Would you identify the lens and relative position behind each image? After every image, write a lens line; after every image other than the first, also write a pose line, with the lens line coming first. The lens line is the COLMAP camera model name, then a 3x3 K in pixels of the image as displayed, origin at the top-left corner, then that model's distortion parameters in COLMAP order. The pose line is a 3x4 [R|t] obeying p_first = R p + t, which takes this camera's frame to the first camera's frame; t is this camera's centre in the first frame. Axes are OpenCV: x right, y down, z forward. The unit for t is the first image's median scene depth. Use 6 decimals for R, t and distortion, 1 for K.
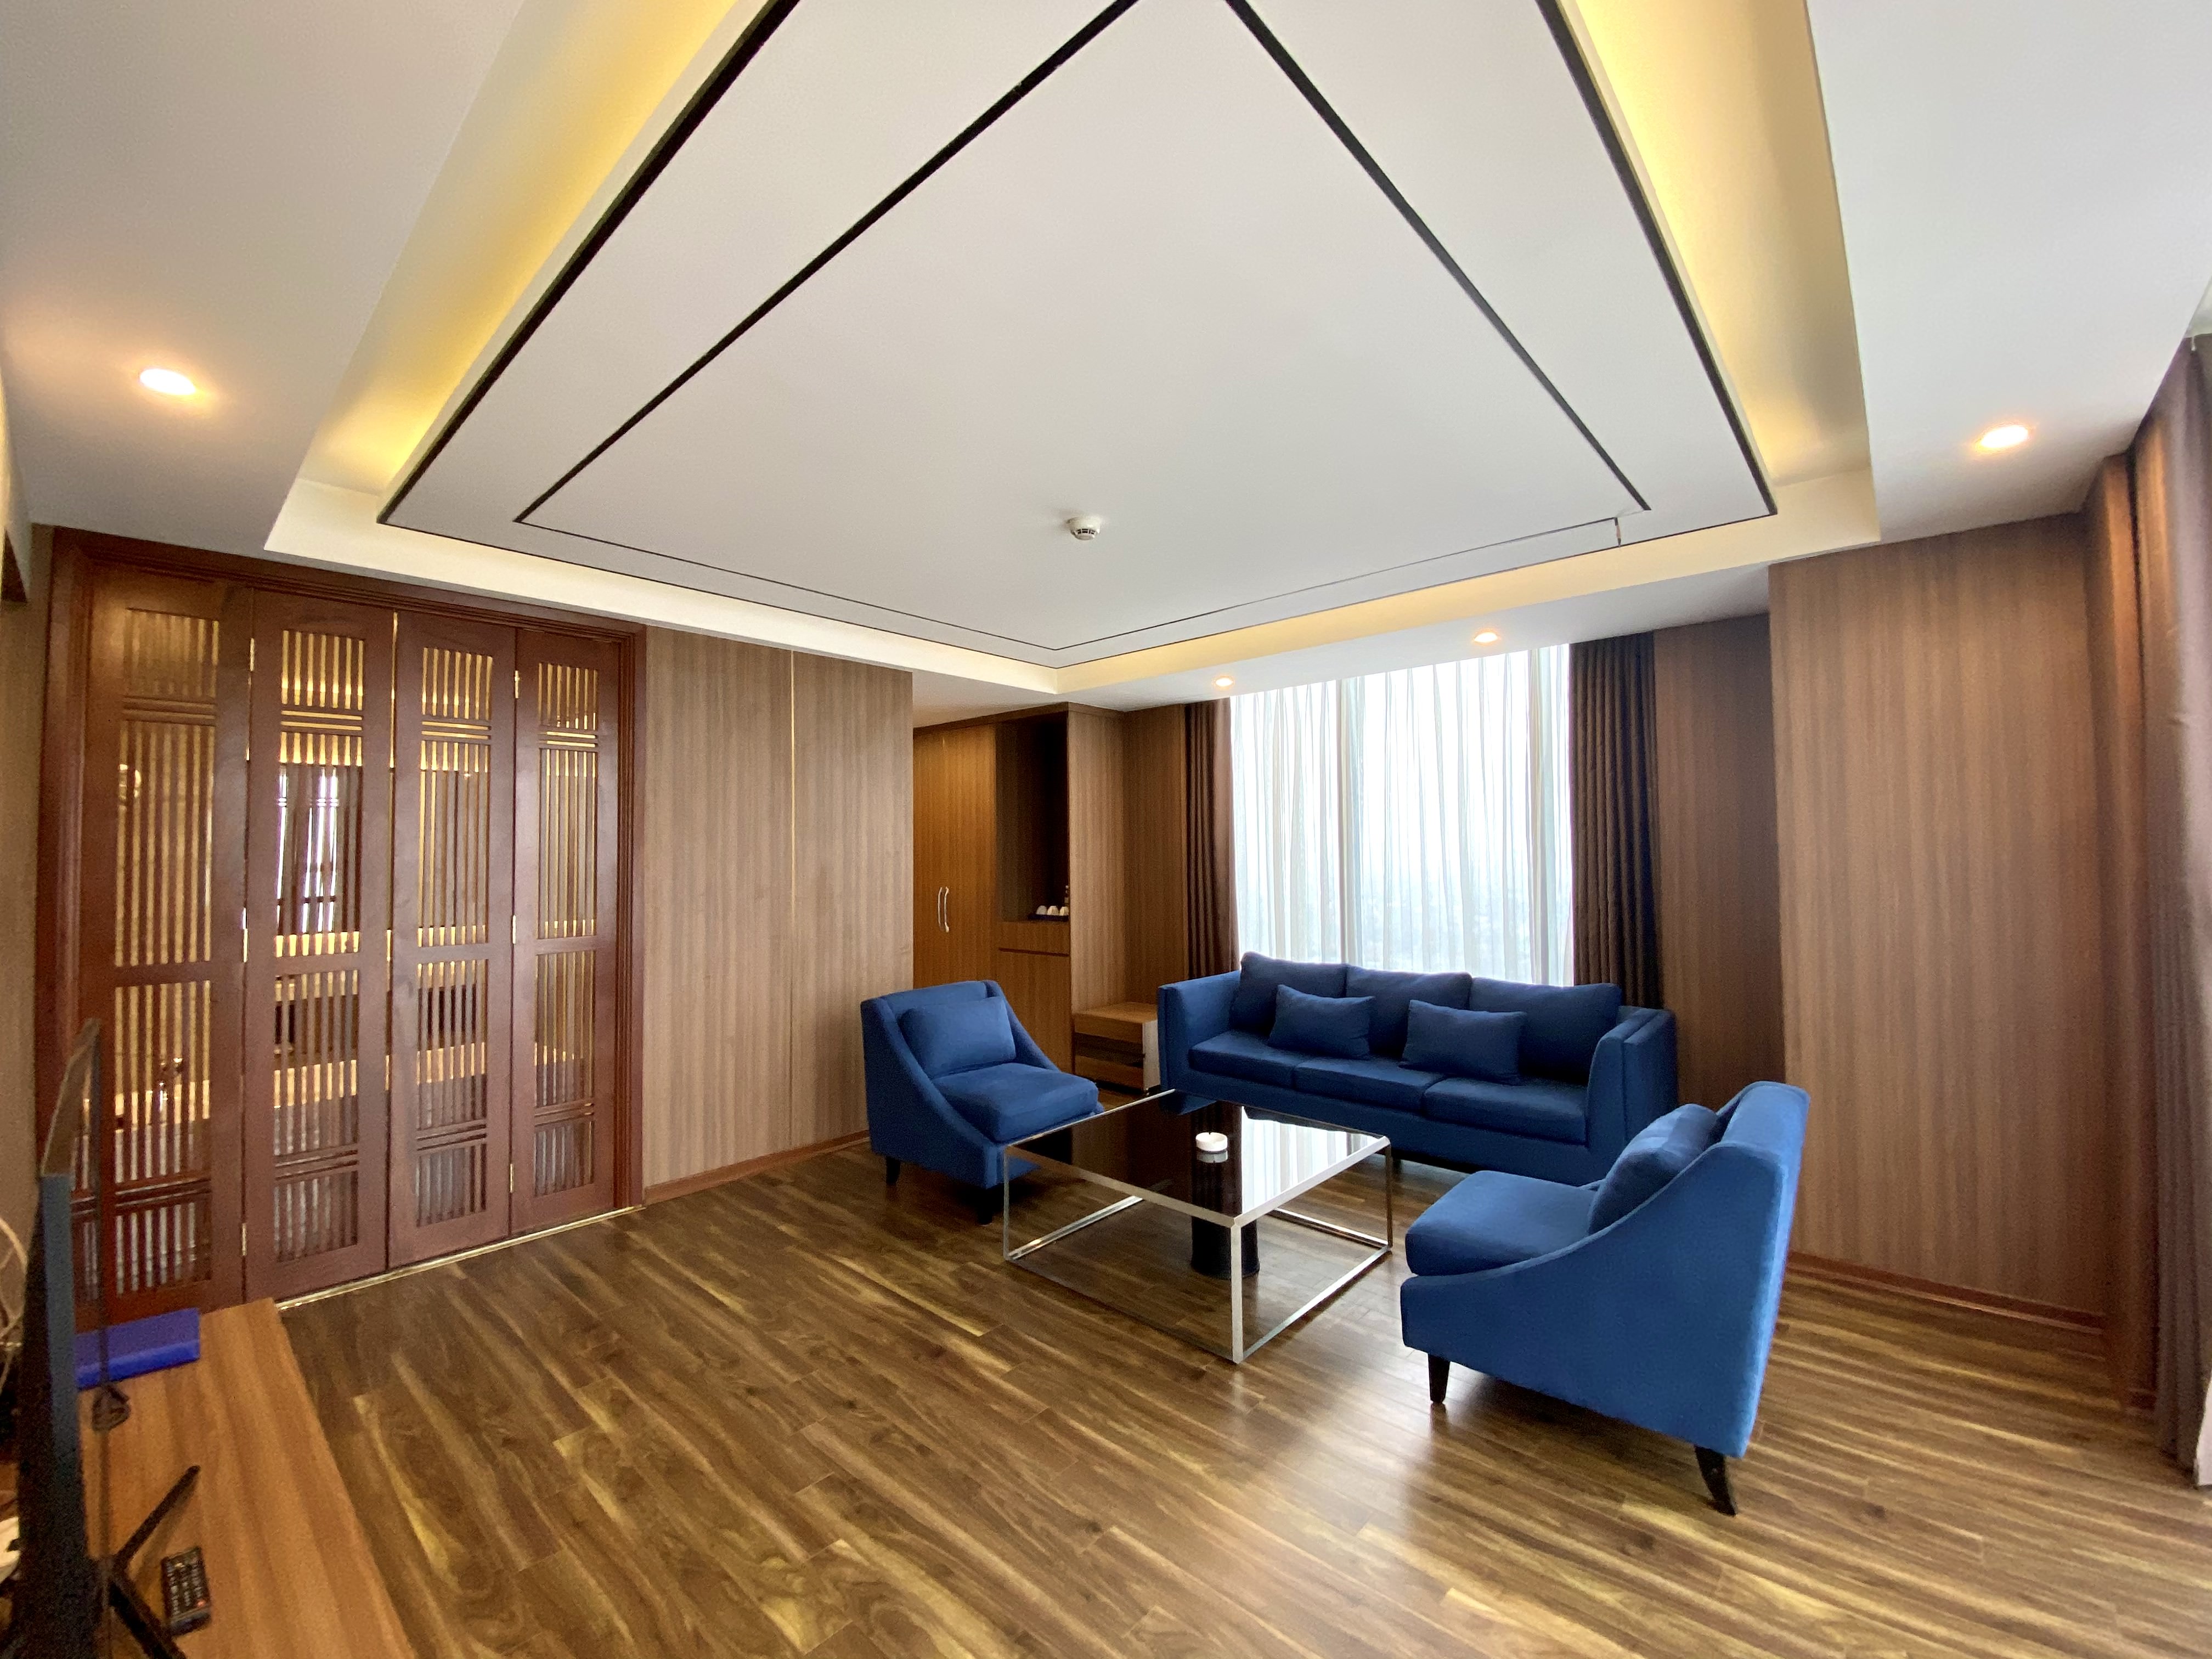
lens RADIAL K [[907.4, 0, 1106.0], [0, 907.4, 829.5], [0, 0, 1]] dist [0.001631, -0.011460]
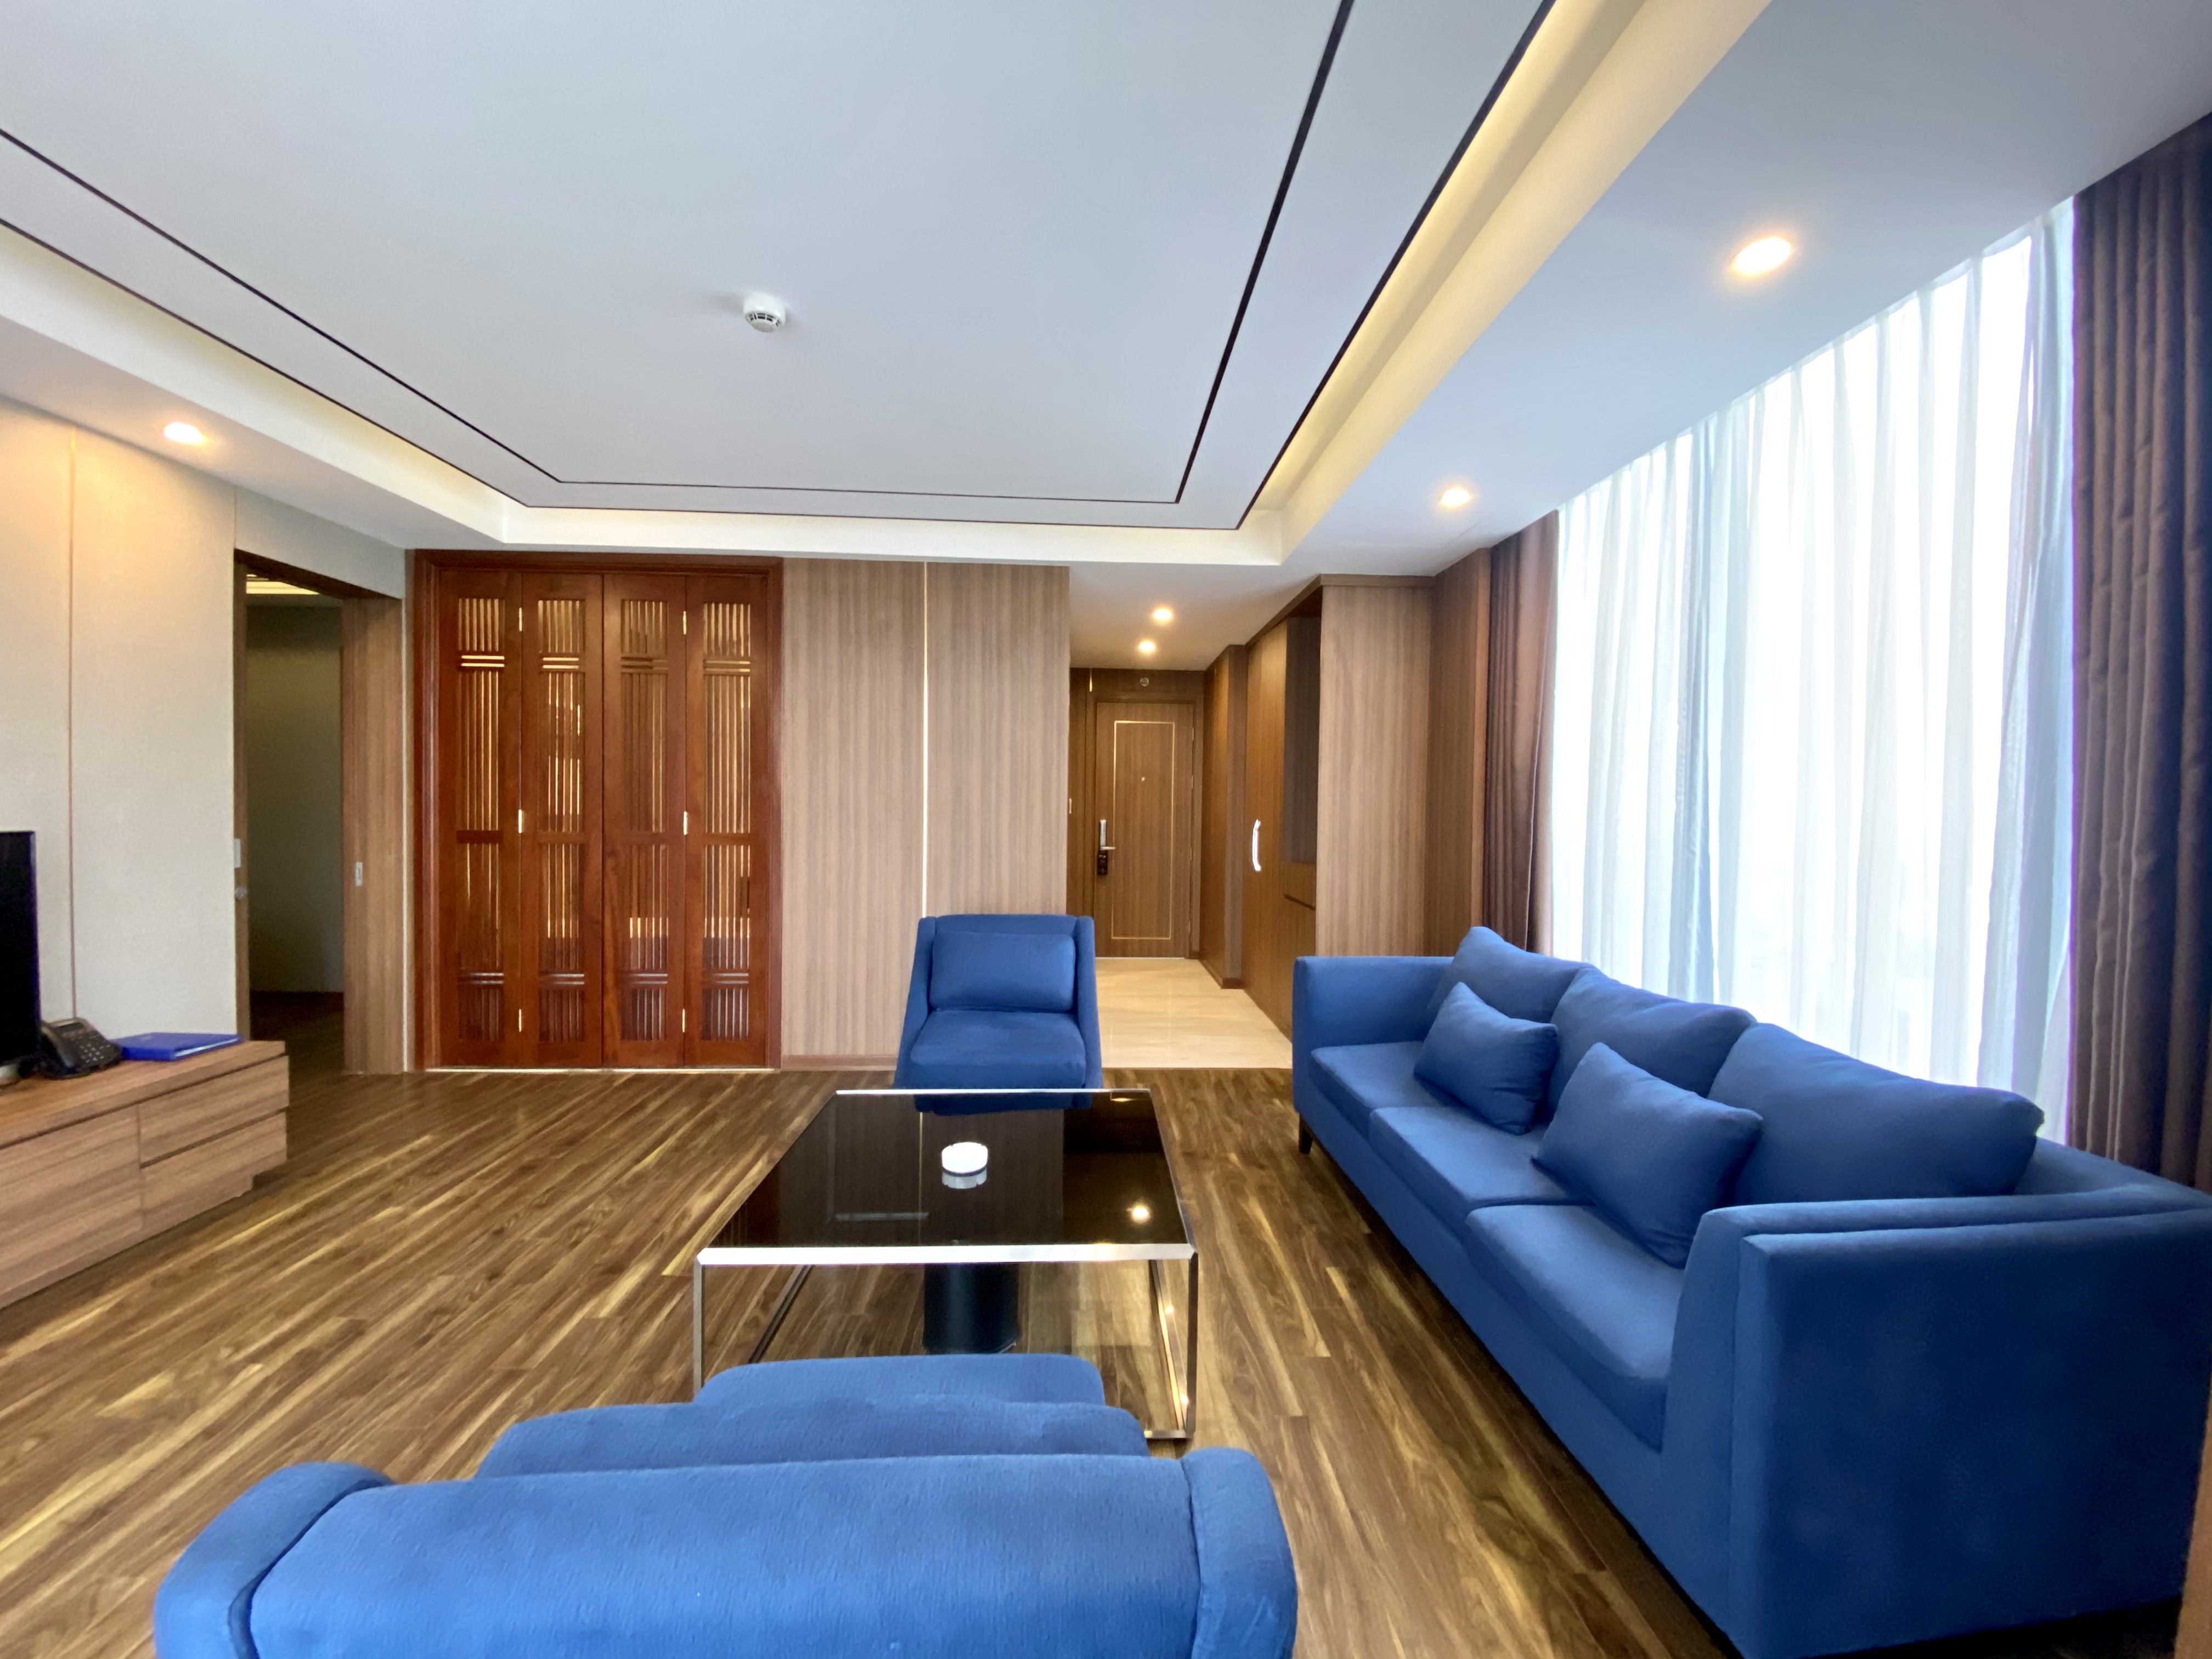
lens RADIAL K [[908.7, 0, 1106.0], [0, 908.7, 829.5], [0, 0, 1]] dist [0.067458, -0.035800]
pose [[0.665885, 0.034915, -0.745237, 0.707623], [-0.000062, 0.998907, 0.046745, 0.062274], [0.746055, -0.031081, 0.665159, 0.621453]]
